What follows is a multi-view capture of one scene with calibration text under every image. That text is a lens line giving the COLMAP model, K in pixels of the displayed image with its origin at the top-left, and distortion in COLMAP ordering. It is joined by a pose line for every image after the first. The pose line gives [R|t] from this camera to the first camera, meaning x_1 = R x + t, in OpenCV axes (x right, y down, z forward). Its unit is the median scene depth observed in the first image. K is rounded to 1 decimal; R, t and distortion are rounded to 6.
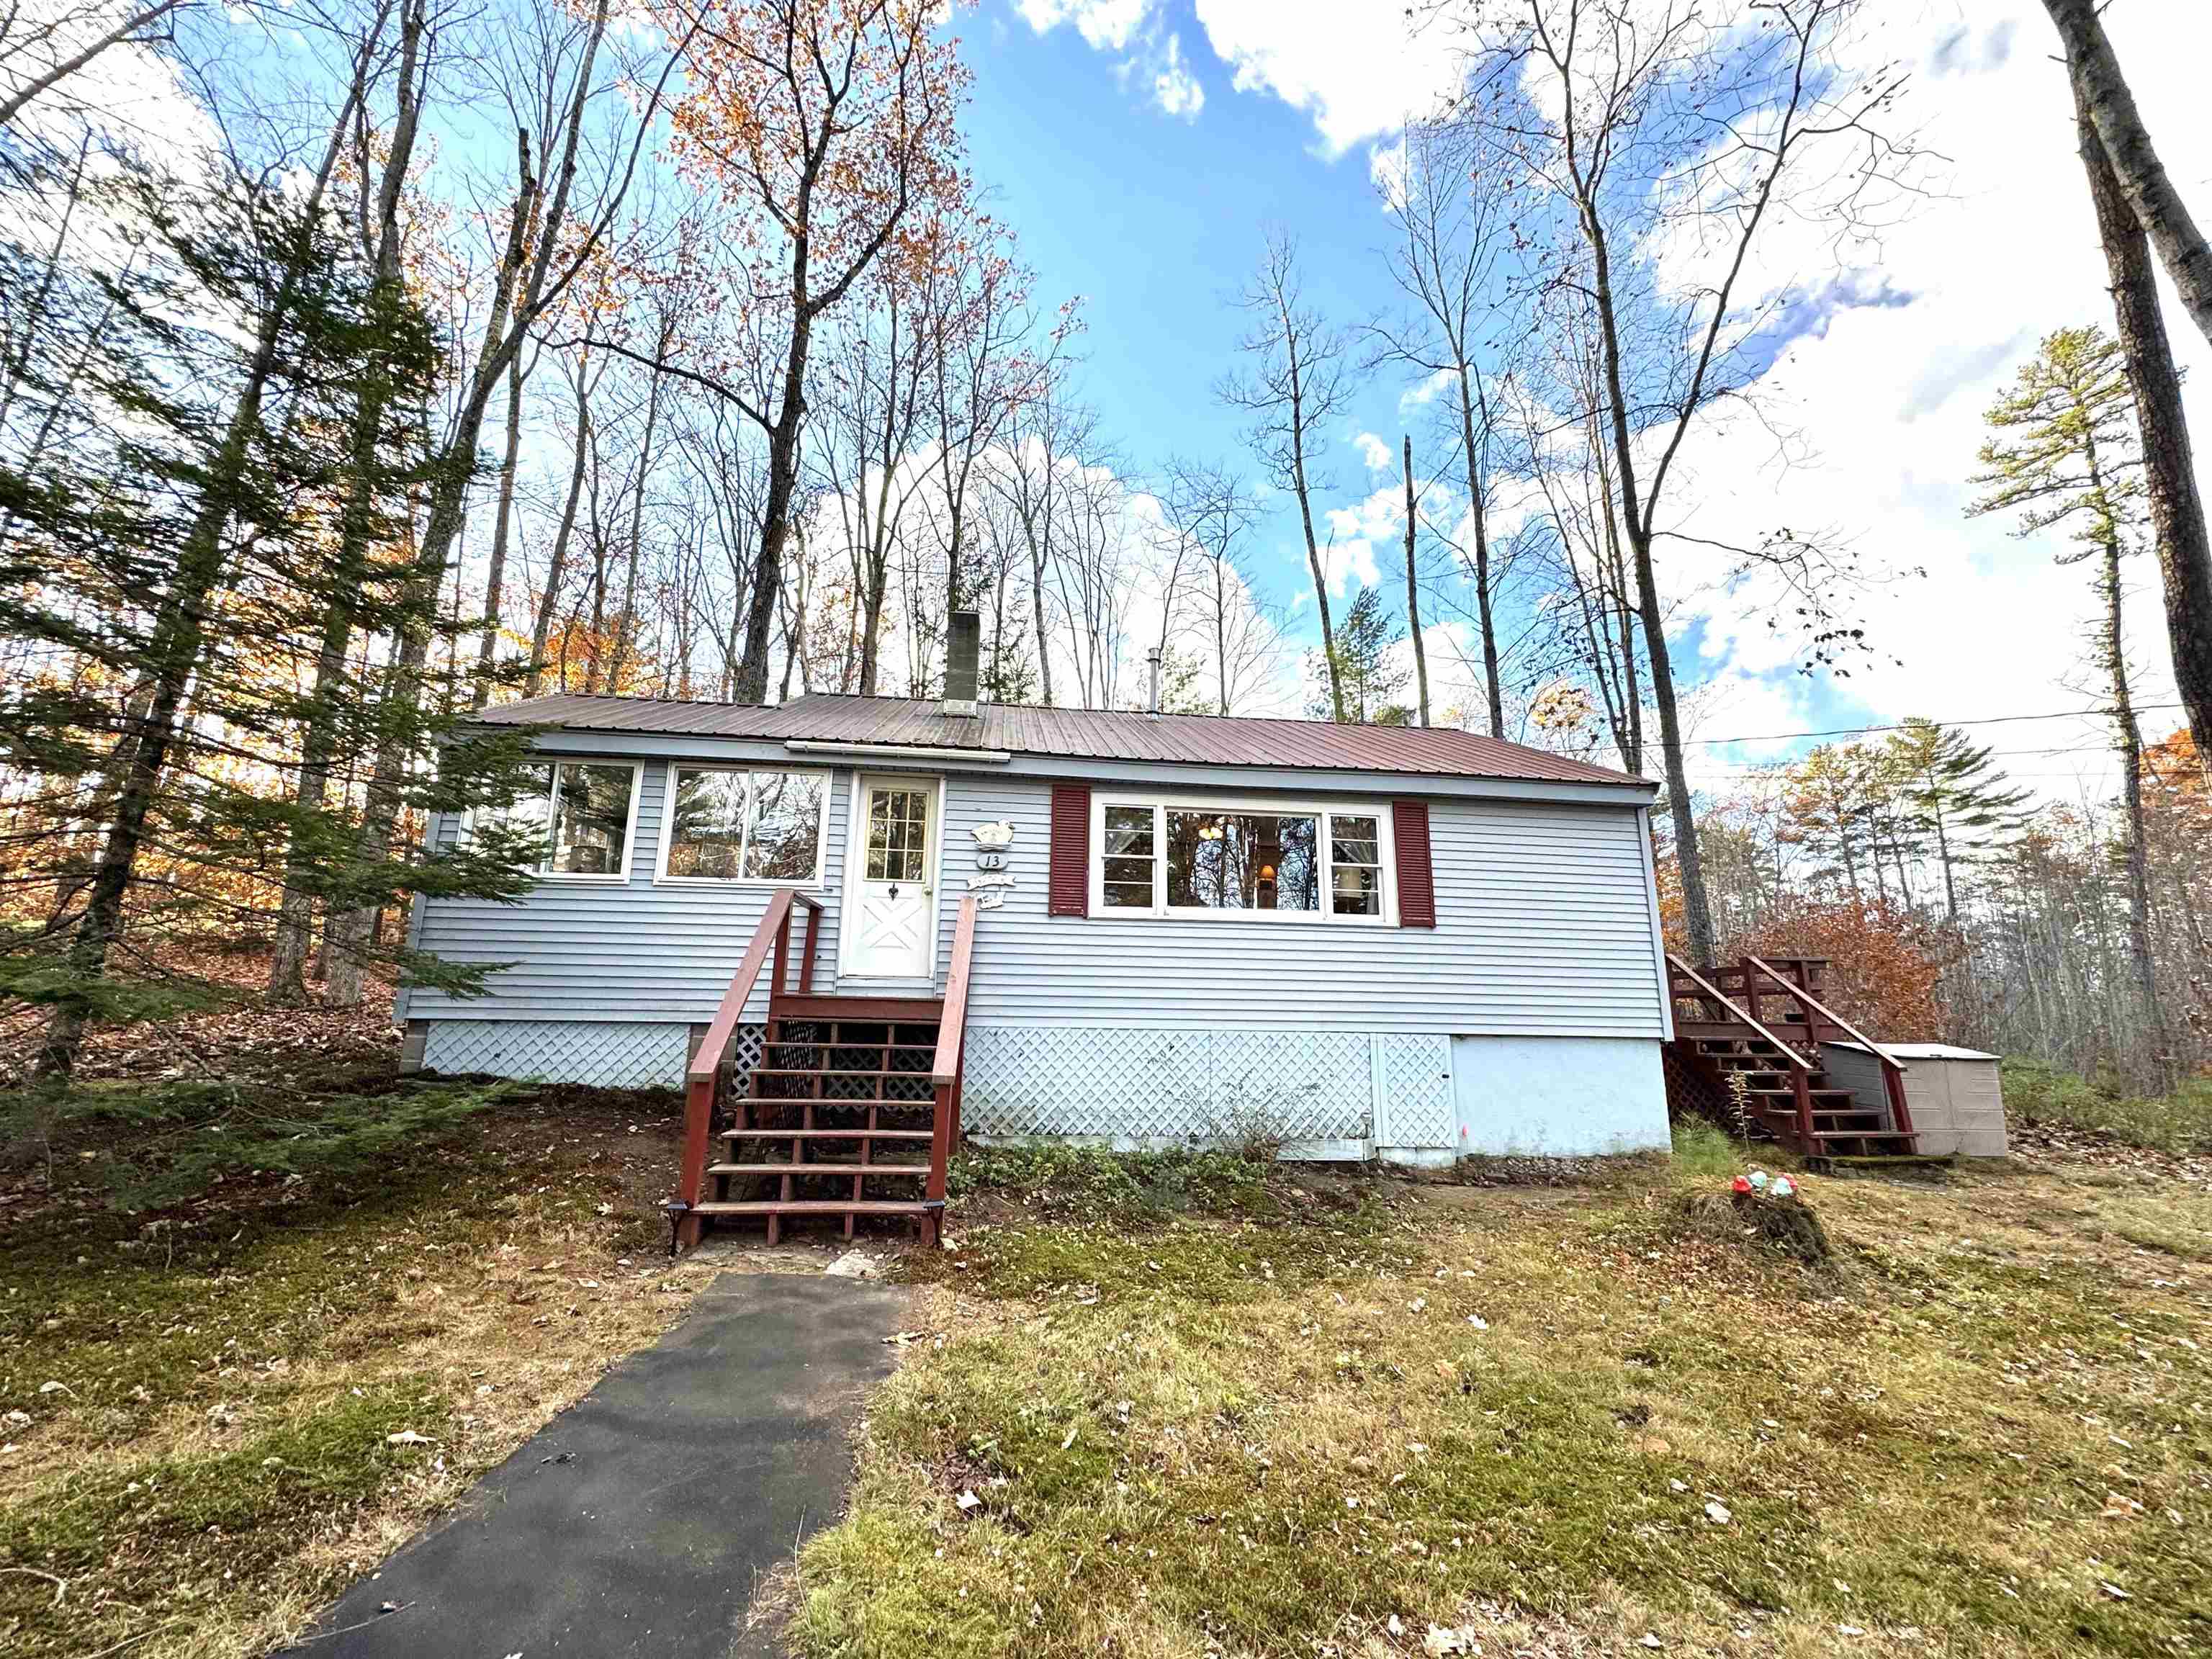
lens RADIAL K [[874.4, 0, 1110.3], [0, 874.4, 829.6], [0, 0, 1]] dist [-0.002796, -0.000911]
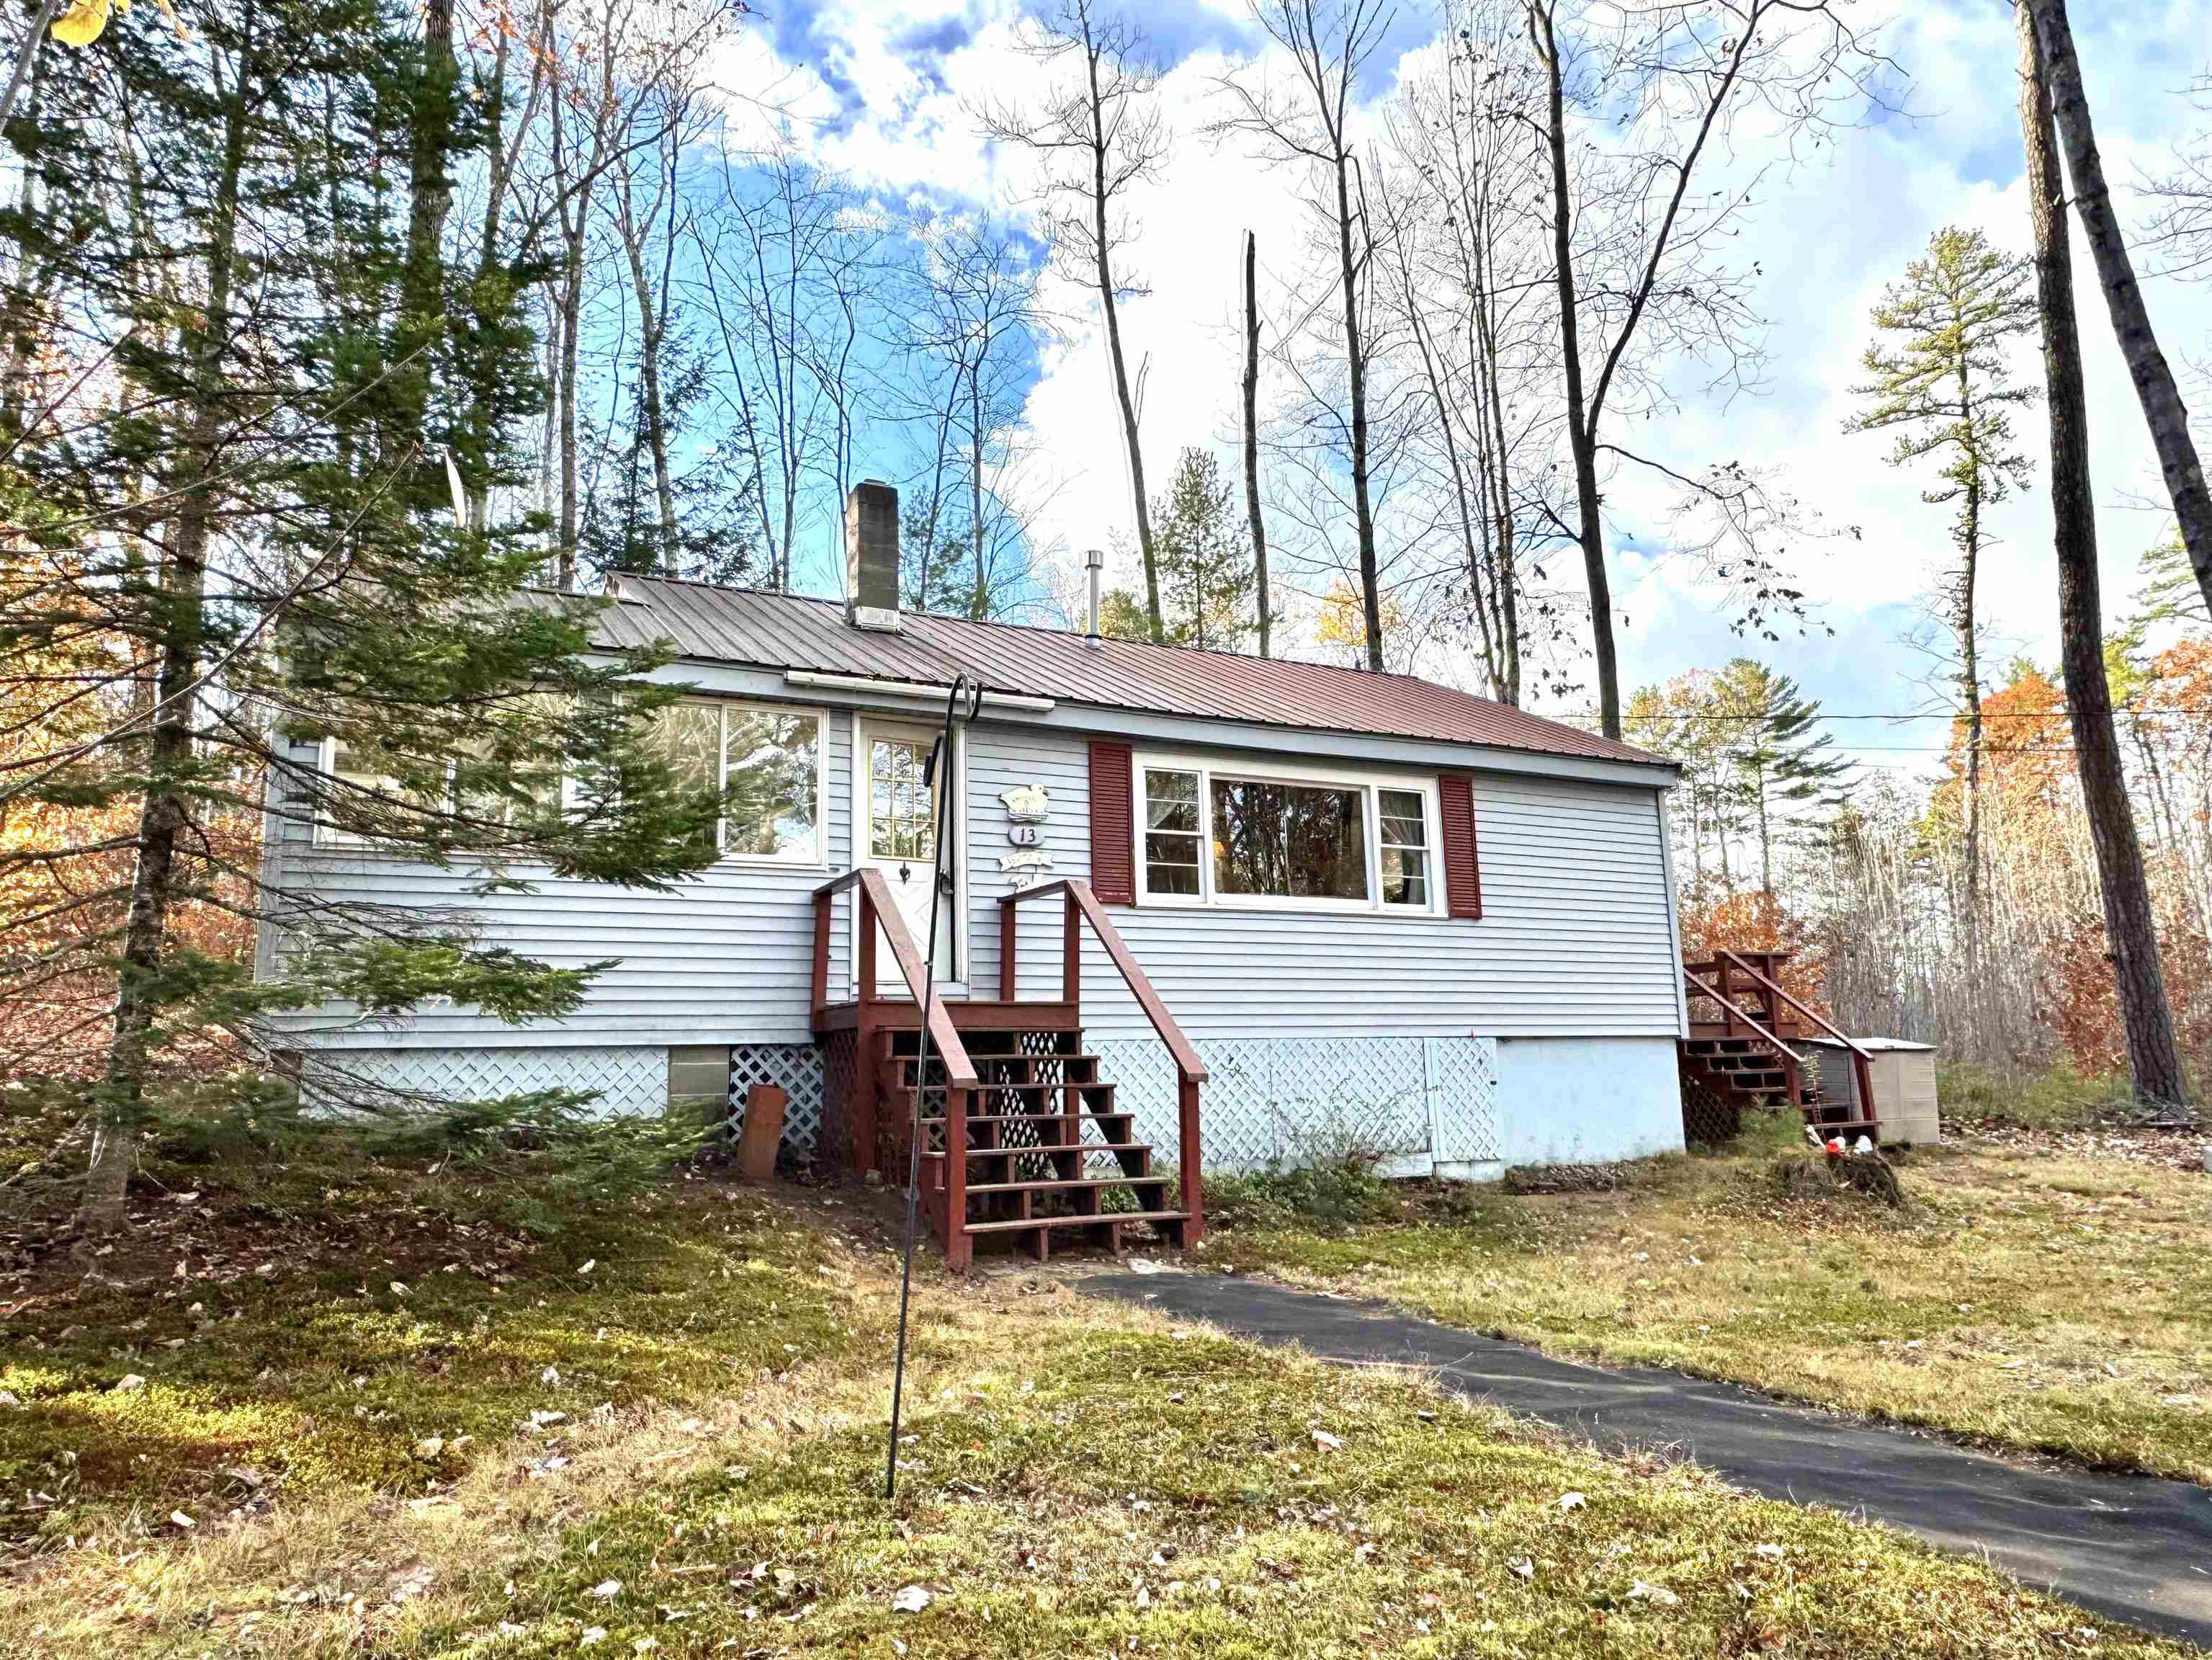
lens RADIAL K [[1439.8, 0, 1102.4], [0, 1439.8, 827.0], [0, 0, 1]] dist [-0.014297, 0.021094]
pose [[0.940369, 0.022149, 0.339435, -0.485099], [-0.036334, 0.998709, 0.035490, -0.019286], [-0.338211, -0.045707, 0.939960, -0.238260]]
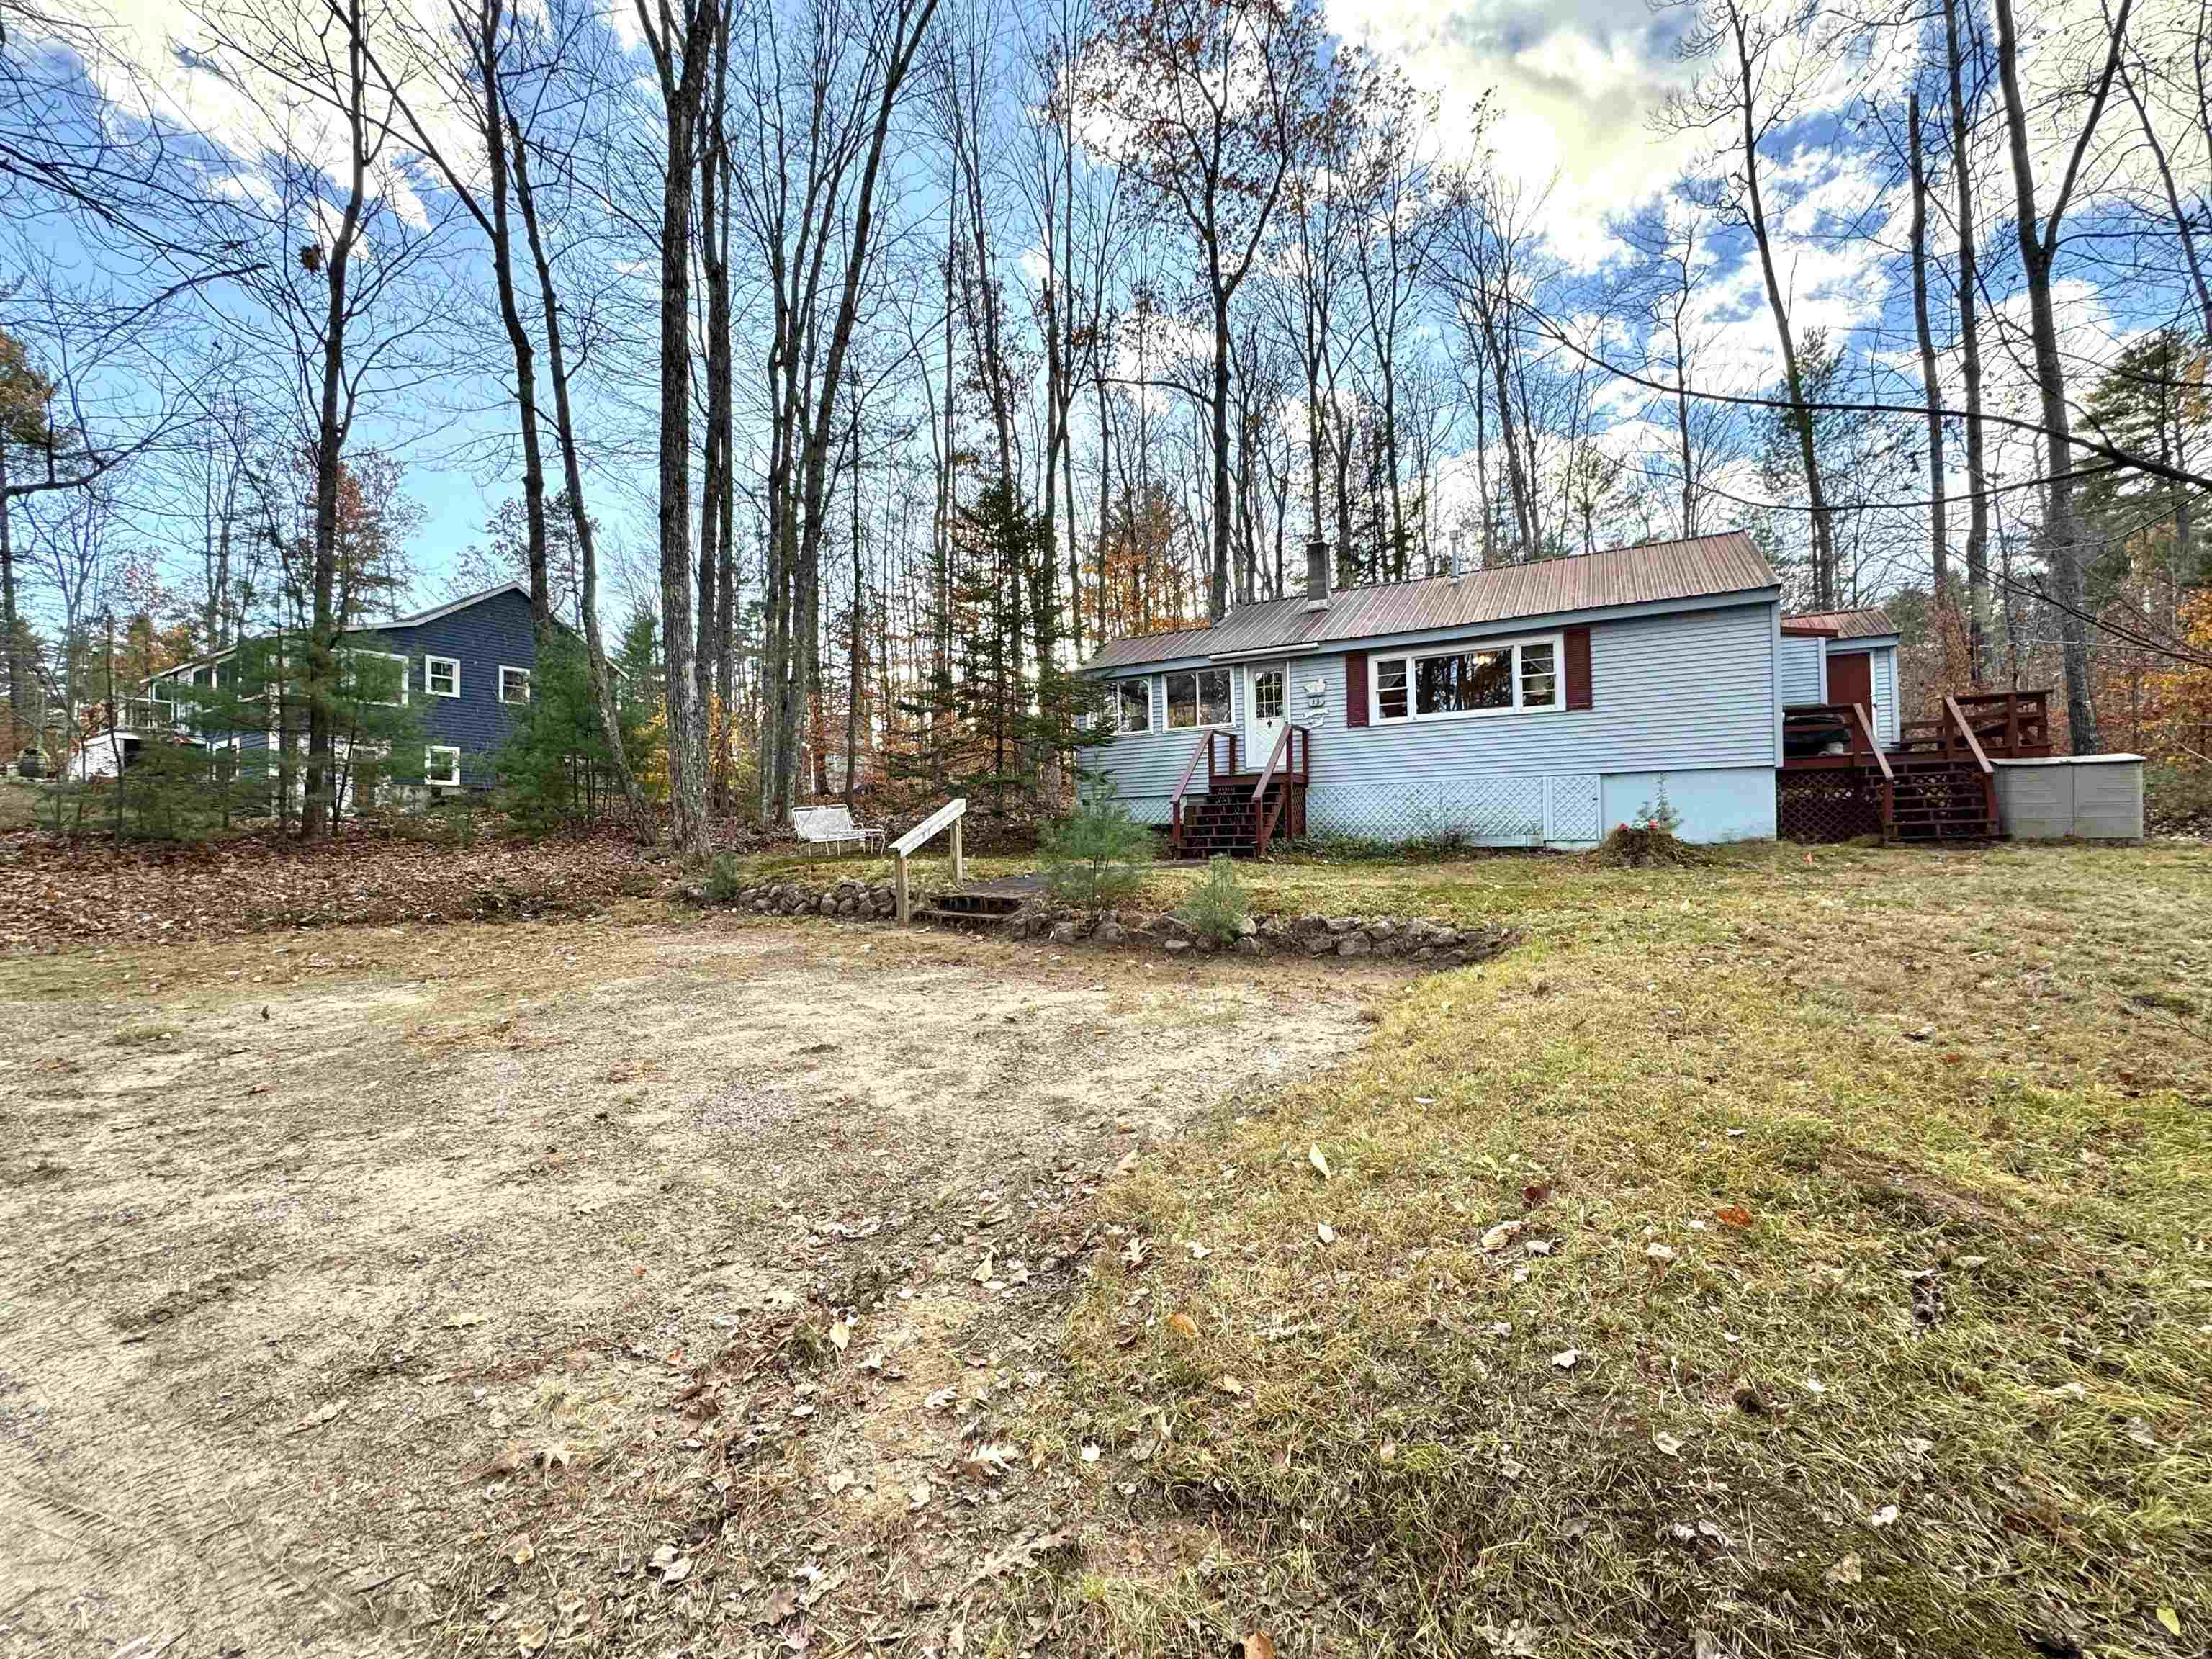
lens RADIAL K [[945.6, 0, 1119.1], [0, 945.6, 828.5], [0, 0, 1]] dist [-0.000927, -0.001365]
pose [[0.820770, -0.045803, -0.569420, 0.627532], [0.157496, 0.976292, 0.148487, -0.063483], [0.549119, -0.211555, 0.808525, -0.890016]]
